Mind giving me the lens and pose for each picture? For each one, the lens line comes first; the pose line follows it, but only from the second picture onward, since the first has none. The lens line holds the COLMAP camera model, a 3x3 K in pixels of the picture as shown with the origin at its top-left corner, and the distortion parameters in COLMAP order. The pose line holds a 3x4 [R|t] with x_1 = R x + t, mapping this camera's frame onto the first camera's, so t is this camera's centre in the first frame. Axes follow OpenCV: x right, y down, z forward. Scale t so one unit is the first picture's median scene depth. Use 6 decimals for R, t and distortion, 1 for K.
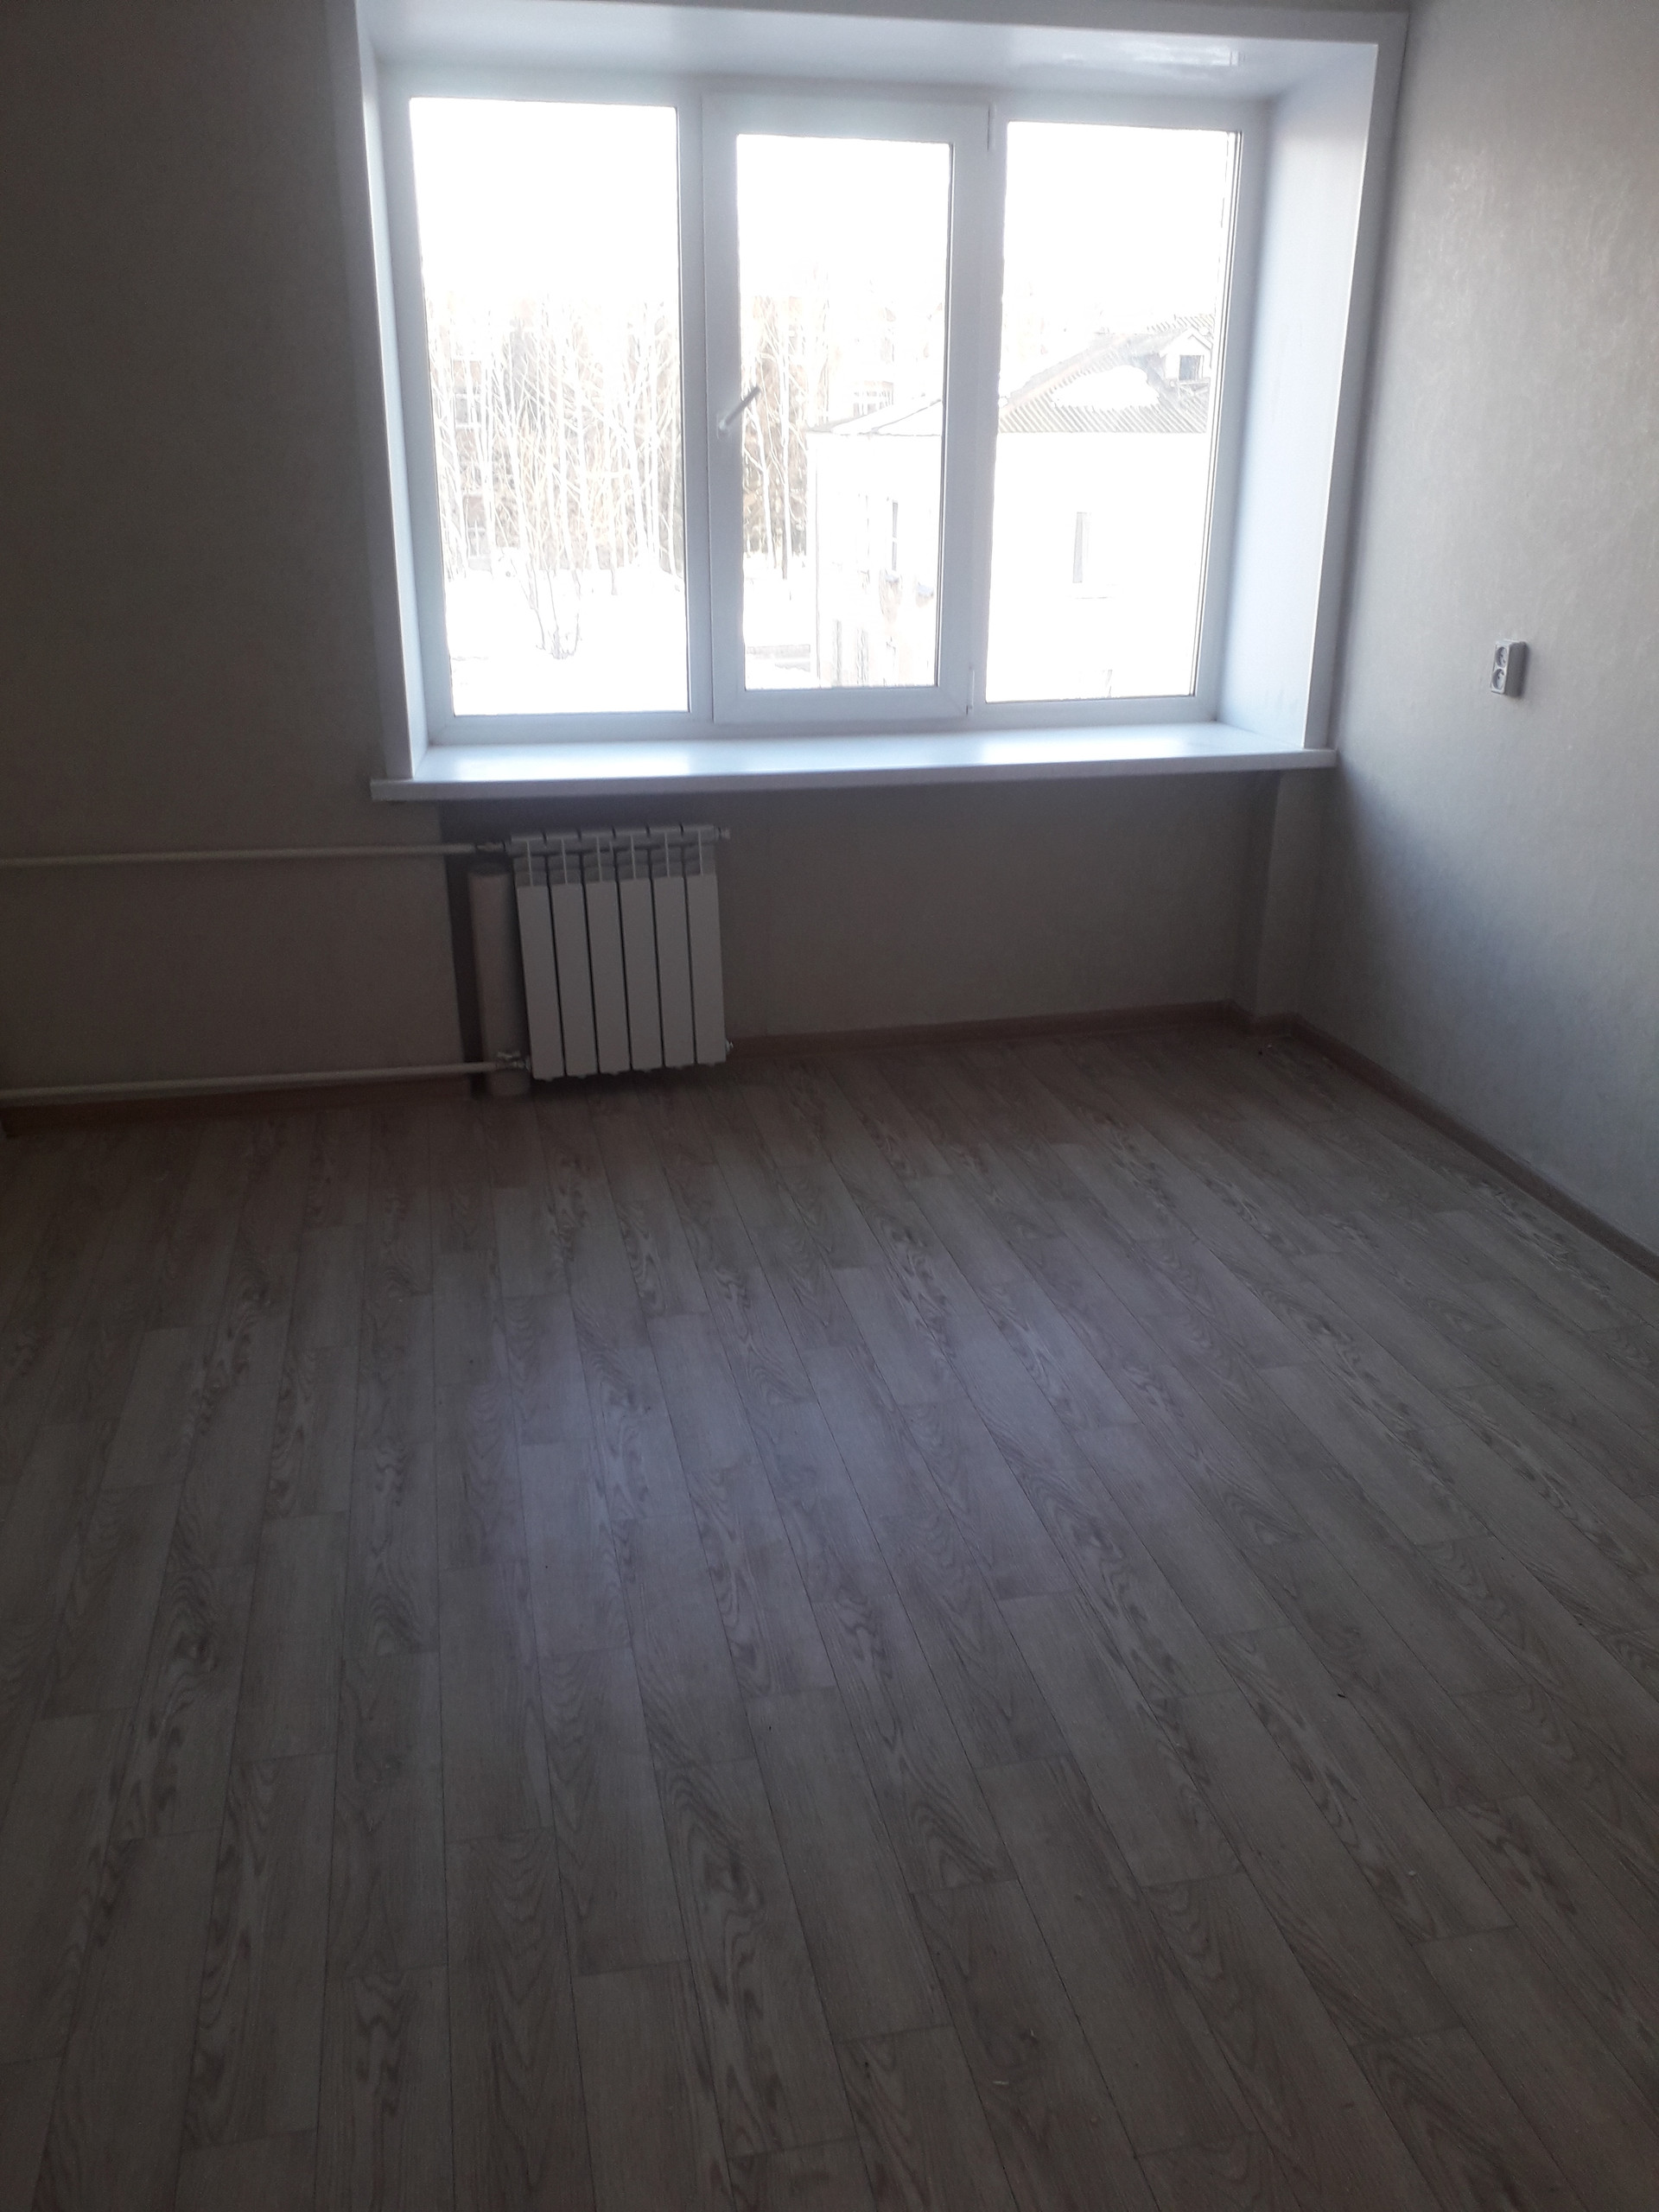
lens RADIAL K [[1791.4, 0, 829.5], [0, 1791.4, 1106.0], [0, 0, 1]] dist [0.059296, -0.084052]
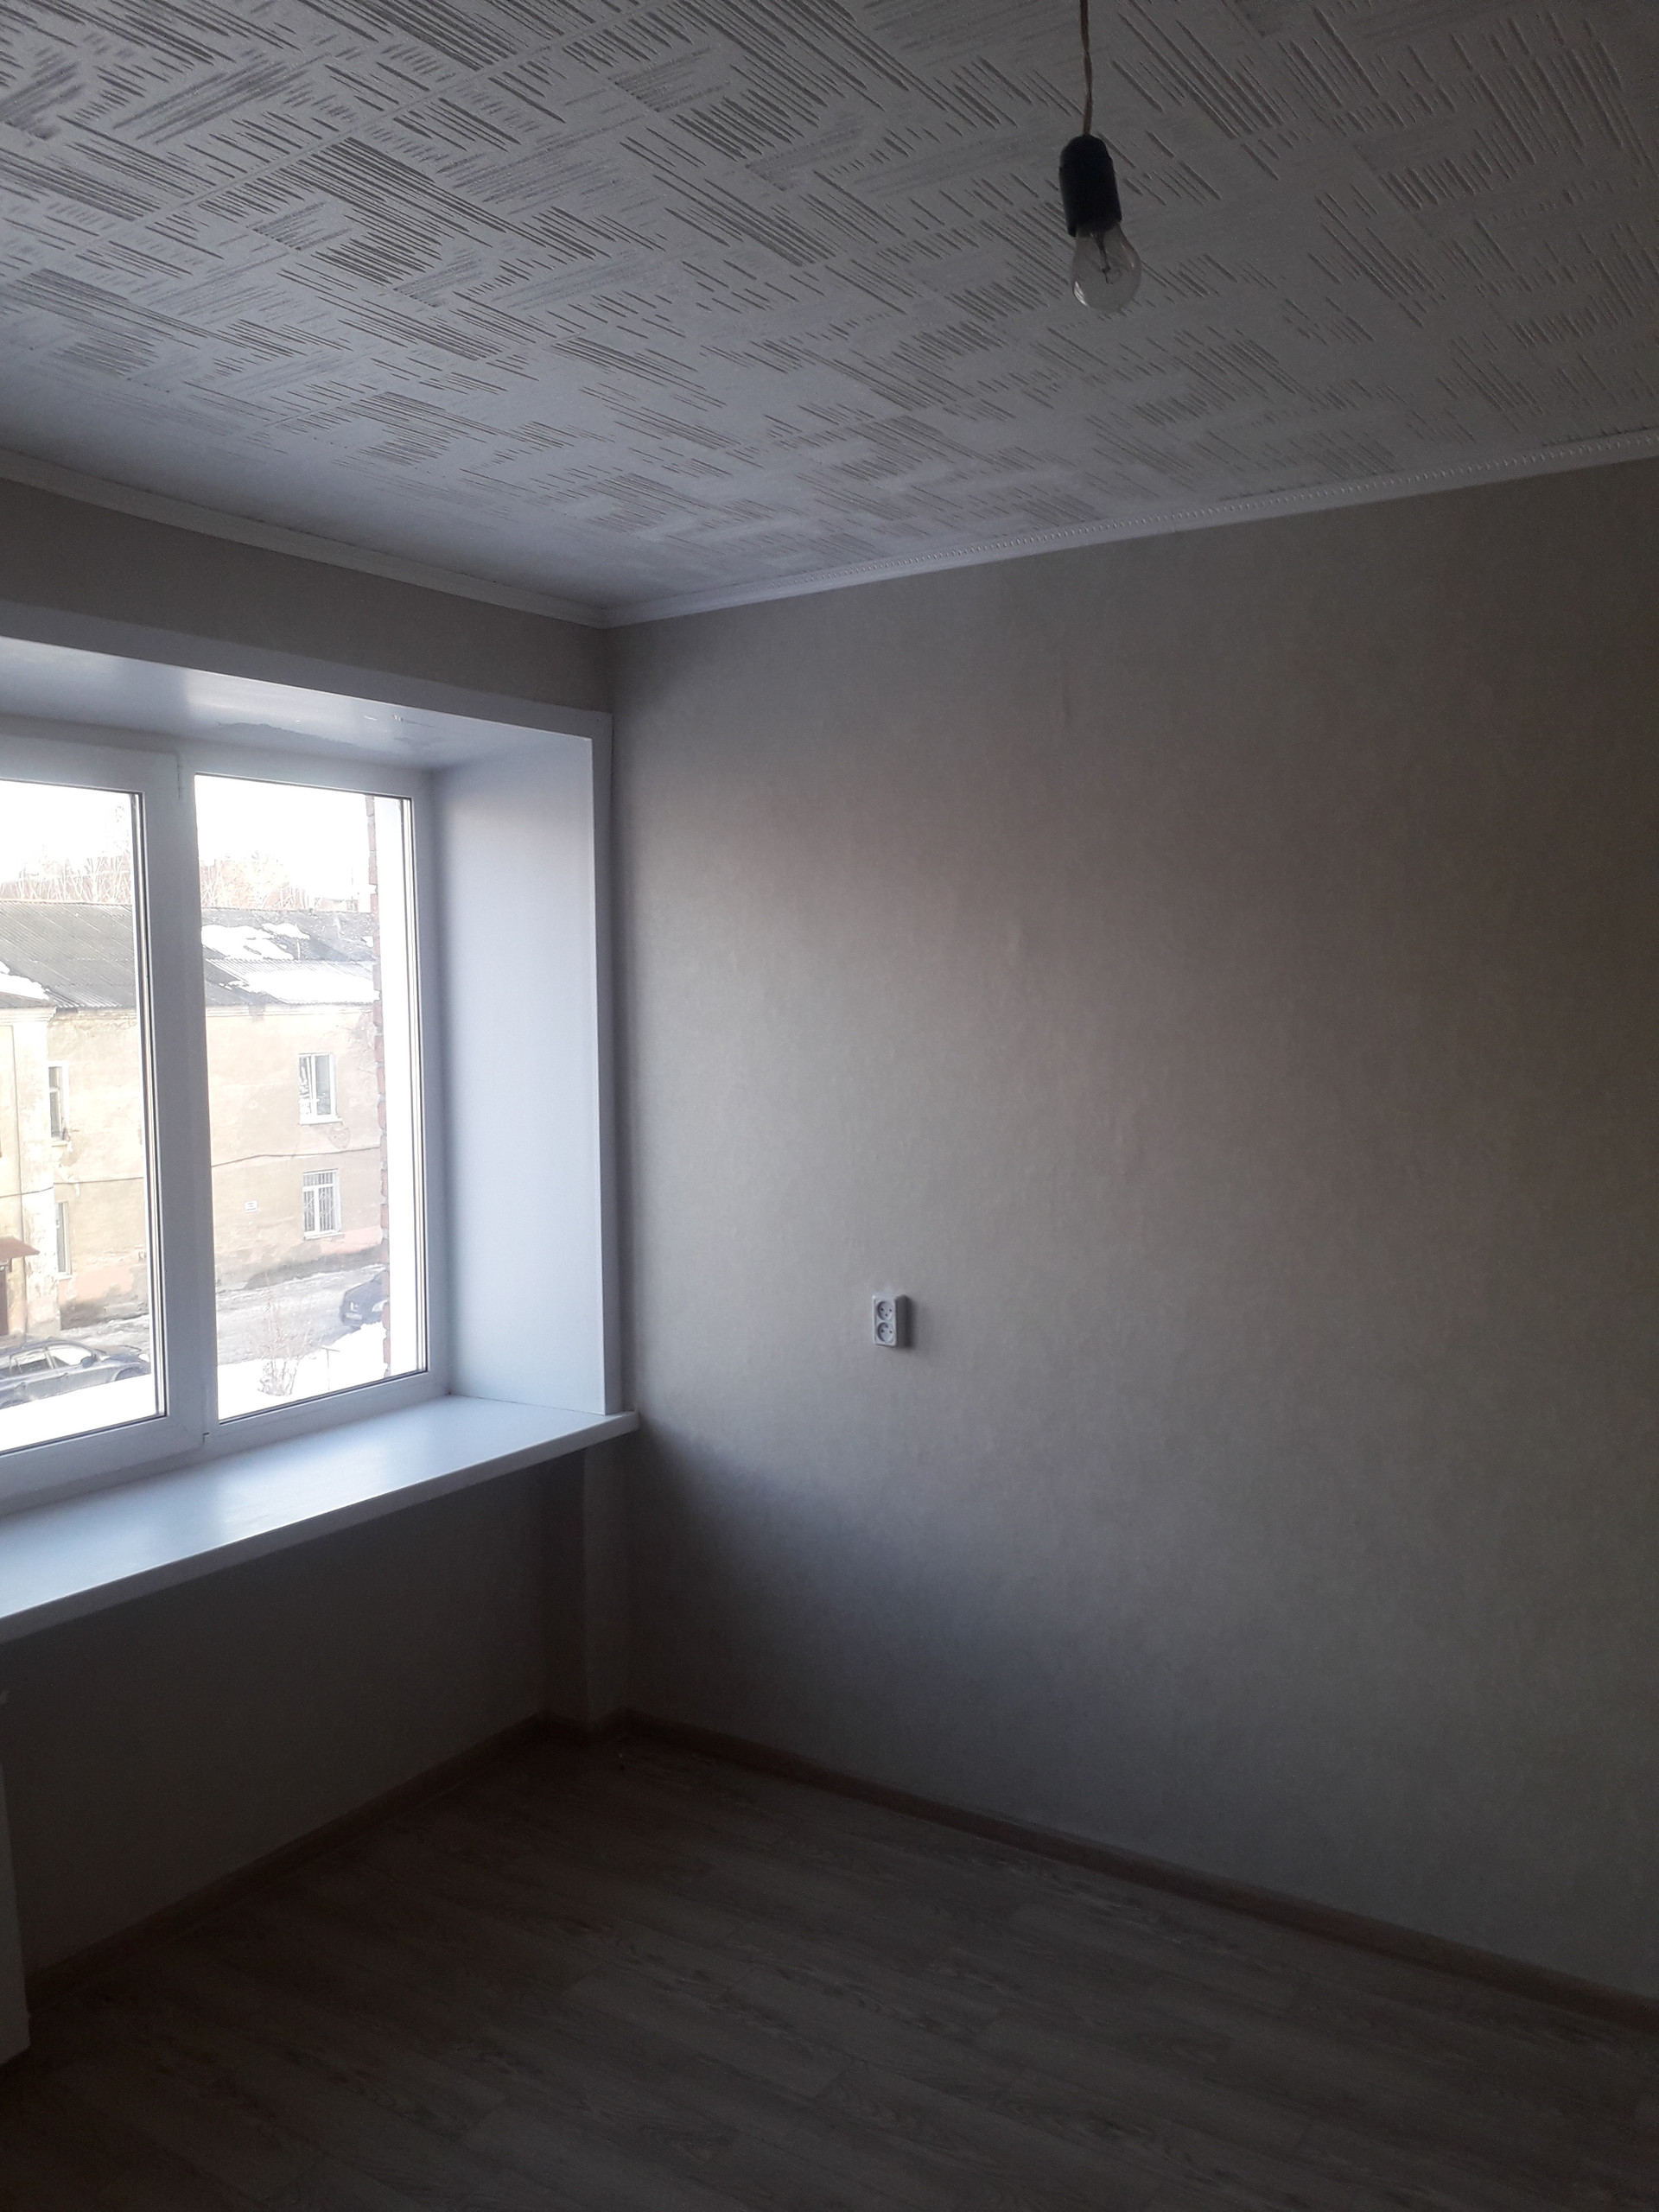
lens RADIAL K [[1791.4, 0, 829.5], [0, 1791.4, 1106.0], [0, 0, 1]] dist [0.059296, -0.084052]
pose [[0.730632, -0.056771, 0.680408, -0.307964], [0.251352, 0.948917, -0.190730, -0.167568], [-0.634823, 0.310375, 0.707579, 0.268739]]
